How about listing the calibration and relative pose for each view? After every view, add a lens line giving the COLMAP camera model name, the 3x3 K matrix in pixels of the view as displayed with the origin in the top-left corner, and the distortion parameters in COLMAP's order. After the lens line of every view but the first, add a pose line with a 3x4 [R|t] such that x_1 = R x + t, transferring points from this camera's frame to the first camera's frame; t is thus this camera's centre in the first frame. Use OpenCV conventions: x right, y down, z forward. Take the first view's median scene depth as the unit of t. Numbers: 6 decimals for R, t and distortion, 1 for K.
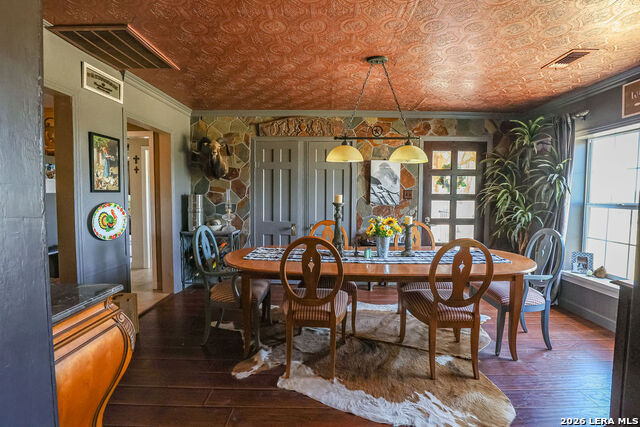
lens RADIAL K [[302.2, 0, 320.9], [0, 302.2, 210.8], [0, 0, 1]] dist [-0.013928, 0.000019]
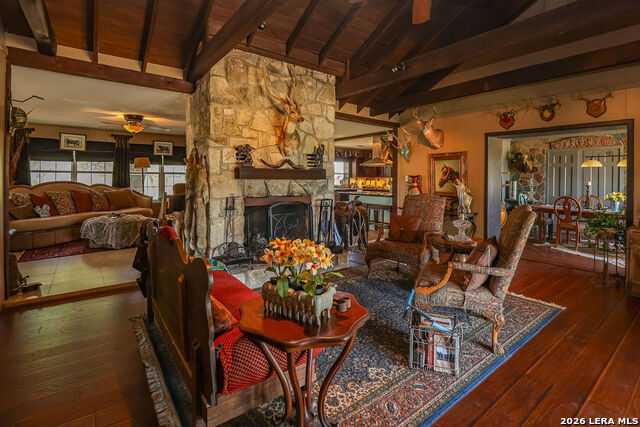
lens RADIAL K [[302.2, 0, 334.3], [0, 302.2, 177.9], [0, 0, 1]] dist [-0.013928, 0.000019]
pose [[0.648463, -0.000524, -0.761246, 0.327257], [-0.045761, 0.998164, -0.039669, 0.057784], [0.759869, 0.060559, 0.647249, -1.168211]]
